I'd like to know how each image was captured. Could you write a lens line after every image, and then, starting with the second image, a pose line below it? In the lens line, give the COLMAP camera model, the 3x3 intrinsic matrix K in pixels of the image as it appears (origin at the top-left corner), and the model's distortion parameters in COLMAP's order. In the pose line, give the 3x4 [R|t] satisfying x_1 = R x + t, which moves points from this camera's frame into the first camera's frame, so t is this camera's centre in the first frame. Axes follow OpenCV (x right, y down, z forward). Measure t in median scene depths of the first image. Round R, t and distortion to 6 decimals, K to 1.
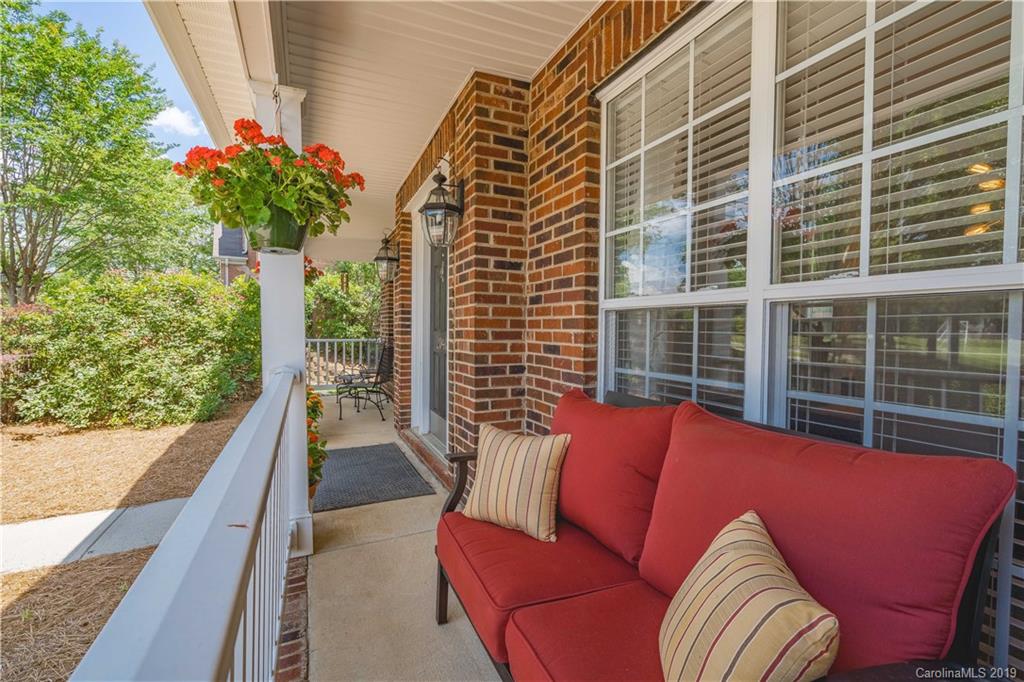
lens RADIAL K [[475.6, 0, 508.8], [0, 475.6, 337.7], [0, 0, 1]] dist [-0.004821, 0.002569]
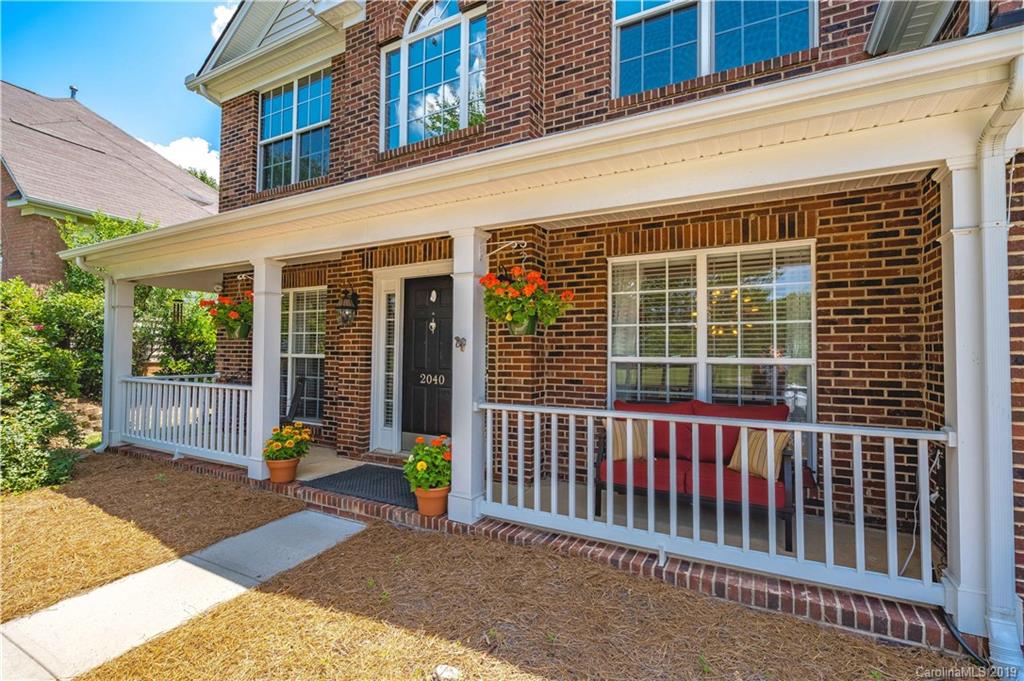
lens RADIAL K [[475.6, 0, 522.4], [0, 475.6, 337.2], [0, 0, 1]] dist [-0.004821, 0.002569]
pose [[0.784057, 0.020455, 0.620352, -1.143485], [0.010765, 0.998858, -0.046541, -0.060365], [-0.620596, 0.043169, 0.782942, -0.313627]]
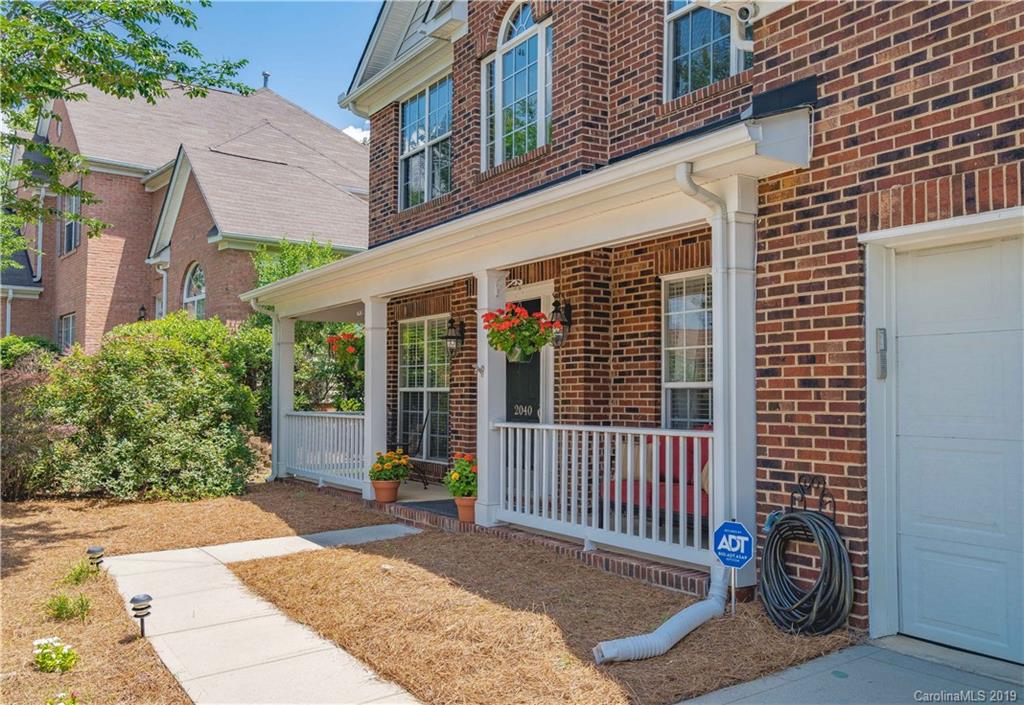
lens RADIAL K [[938.3, 0, 505.7], [0, 938.3, 353.4], [0, 0, 1]] dist [0.013522, 0.000000]
pose [[0.990251, 0.003071, 0.139263, -0.790344], [0.006410, 0.997693, -0.067580, 0.043704], [-0.139150, 0.067814, 0.987947, -2.181498]]
